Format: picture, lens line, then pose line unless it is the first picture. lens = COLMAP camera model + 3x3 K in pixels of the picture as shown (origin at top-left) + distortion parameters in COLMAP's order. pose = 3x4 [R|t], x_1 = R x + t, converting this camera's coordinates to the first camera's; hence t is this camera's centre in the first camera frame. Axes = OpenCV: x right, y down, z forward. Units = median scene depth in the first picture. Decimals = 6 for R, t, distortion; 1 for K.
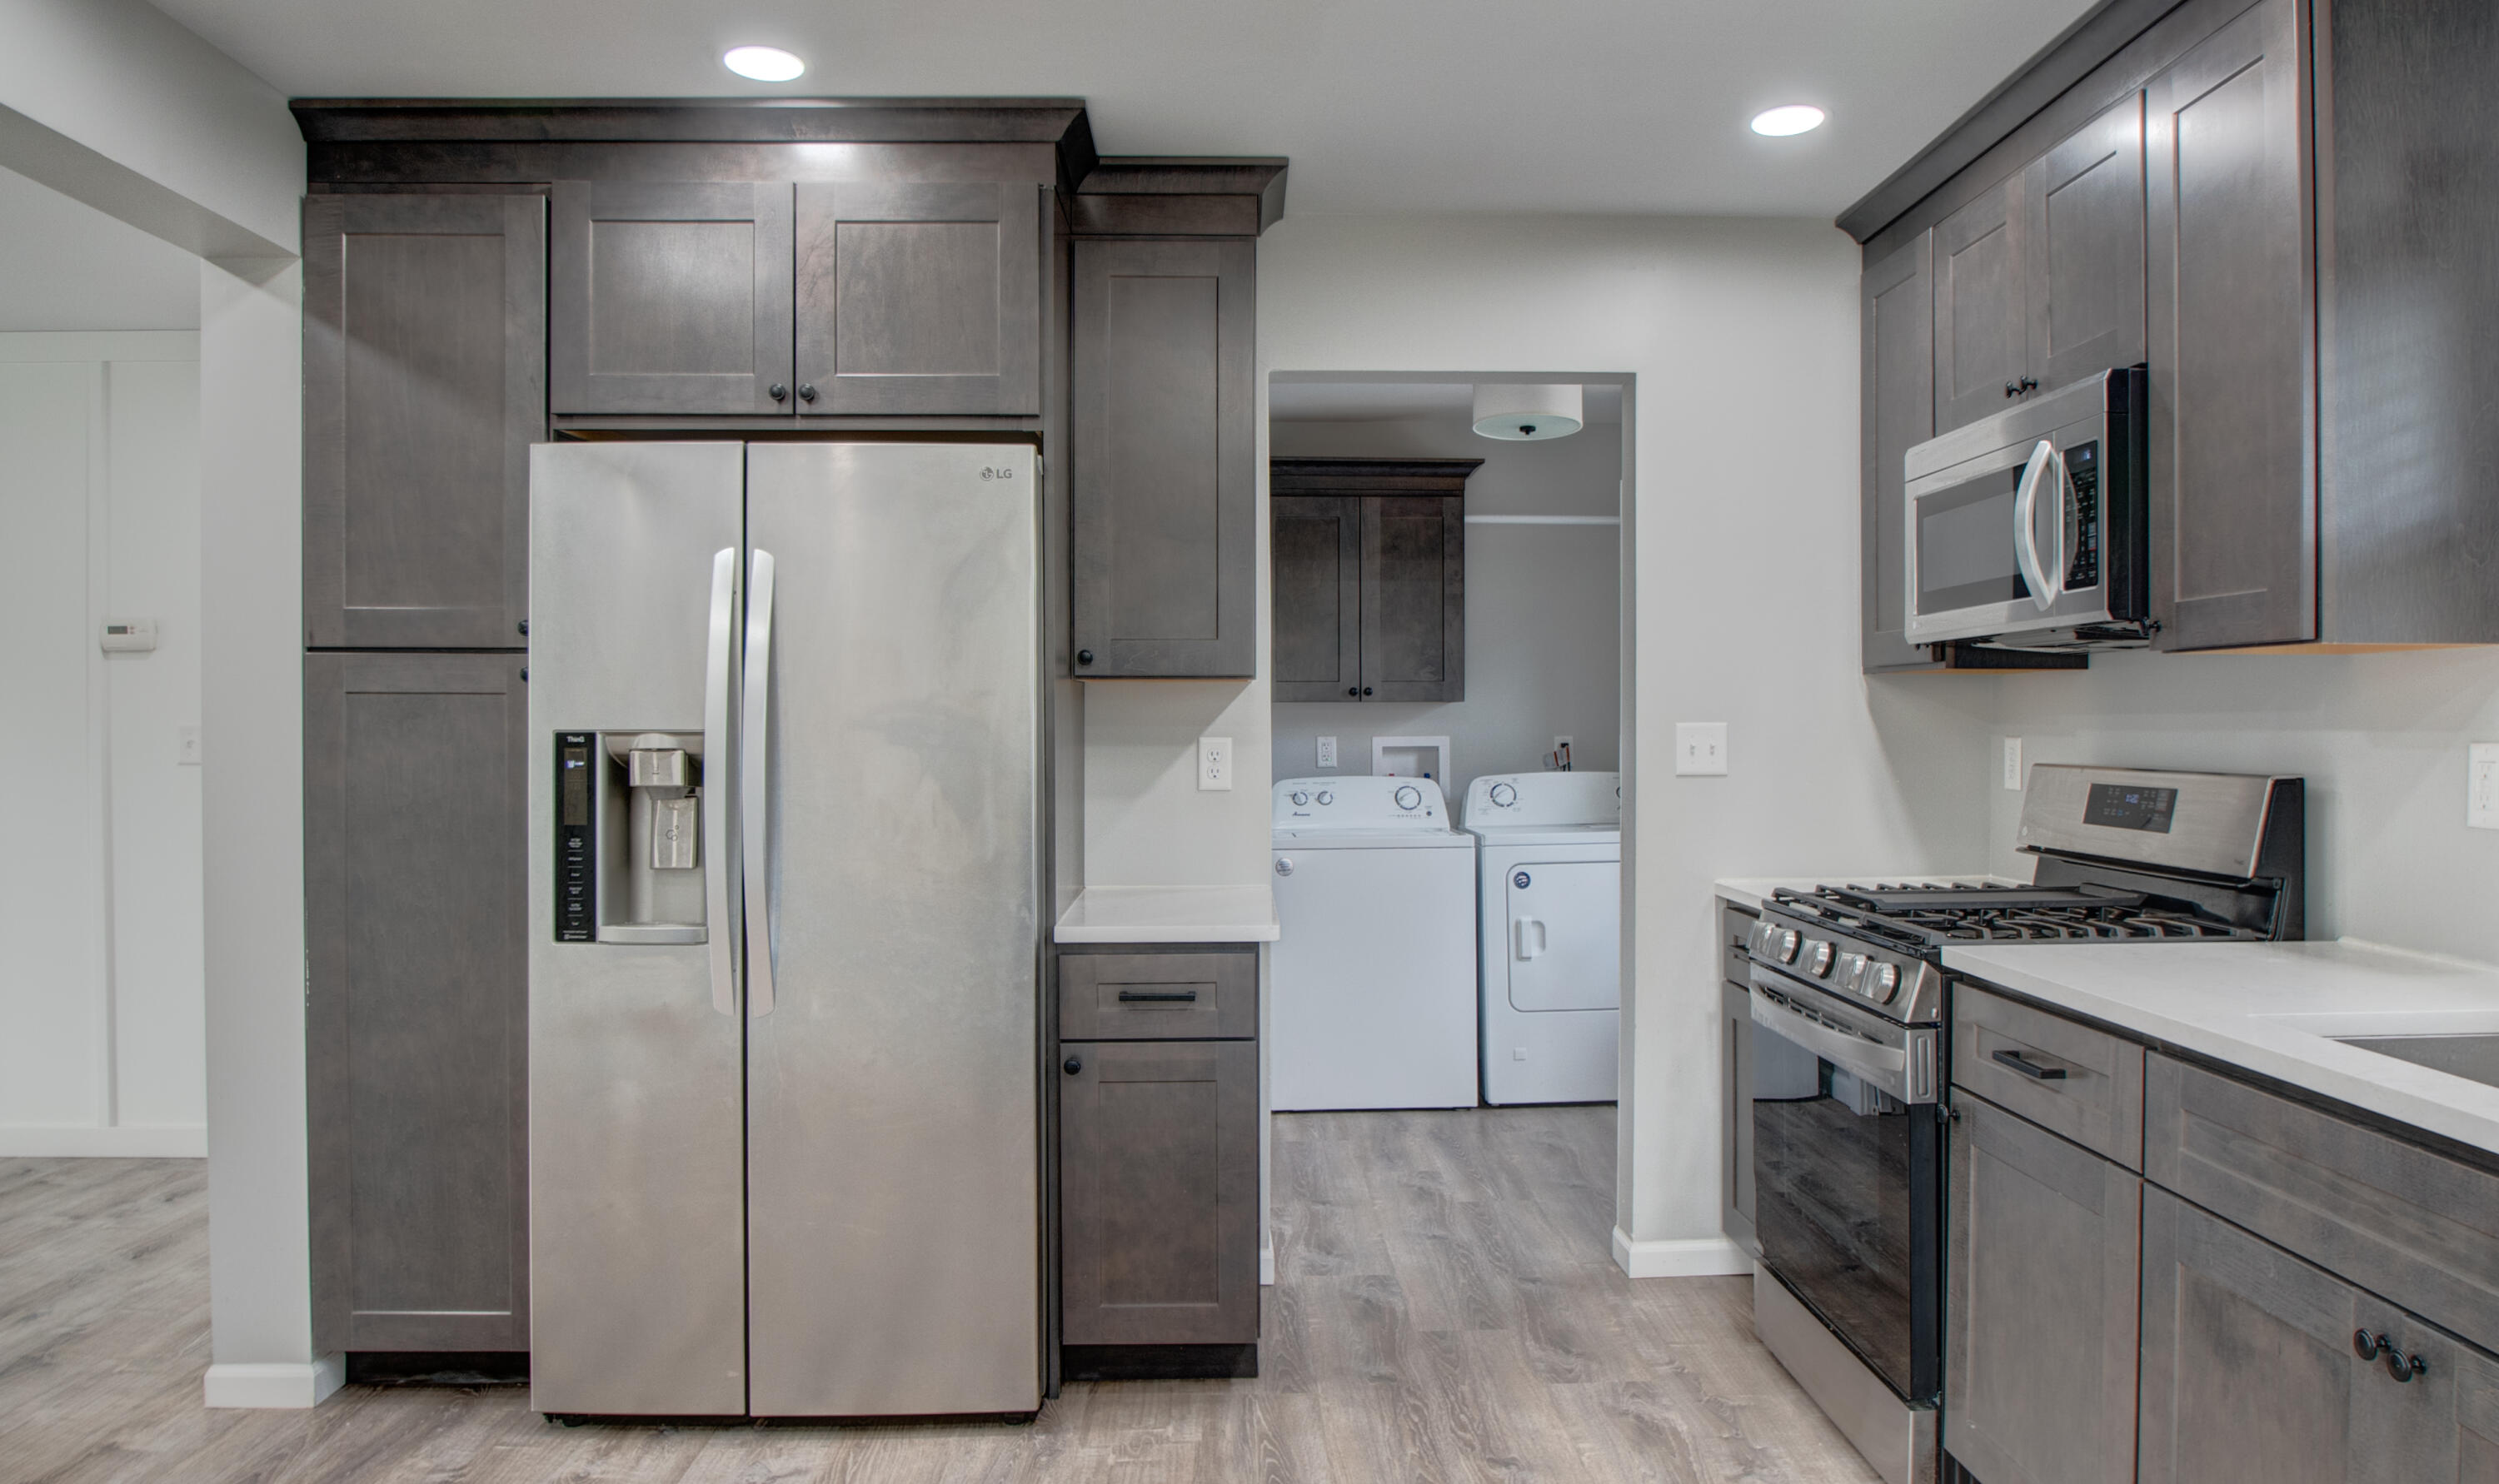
lens RADIAL K [[1616.5, 0, 1249.5], [0, 1616.5, 742.0], [0, 0, 1]] dist [-0.039167, -0.000715]
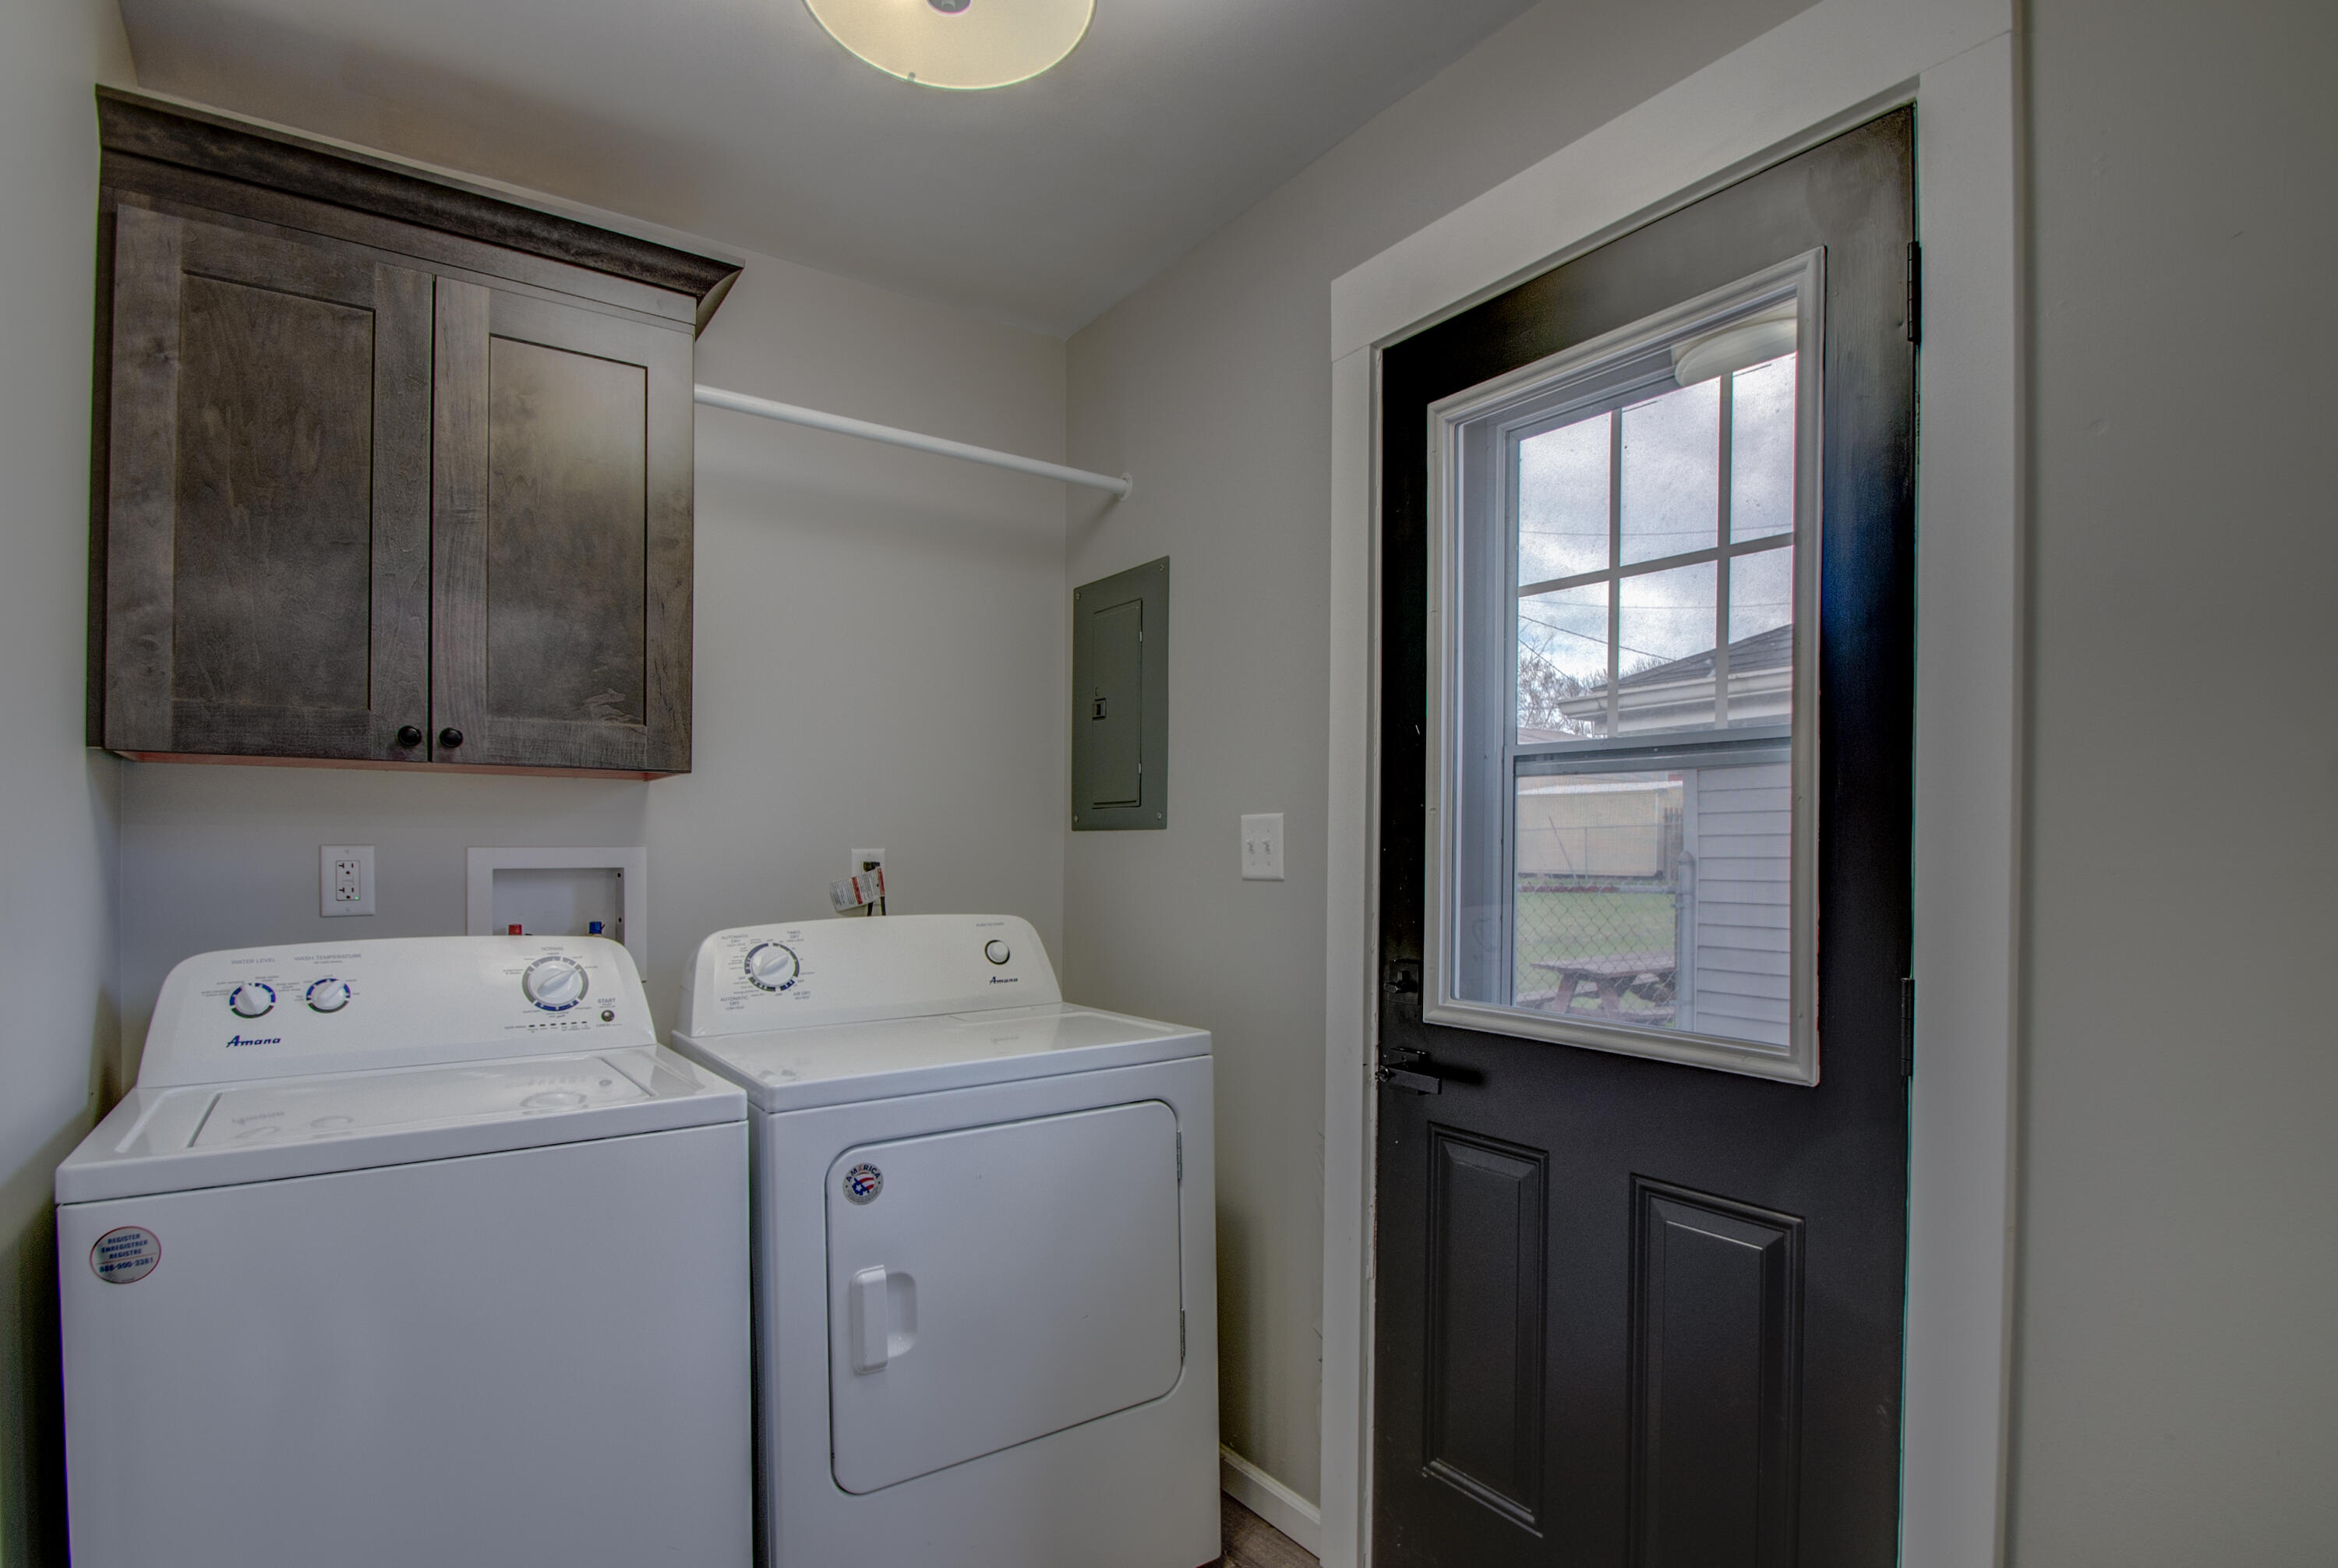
lens RADIAL K [[1172.6, 0, 1168.1], [0, 1172.6, 851.0], [0, 0, 1]] dist [-0.000634, -0.000144]
pose [[0.826157, 0.006140, 0.563406, 0.055149], [0.000307, 0.999936, -0.011348, 0.001495], [-0.563440, 0.009549, 0.826102, 0.634424]]
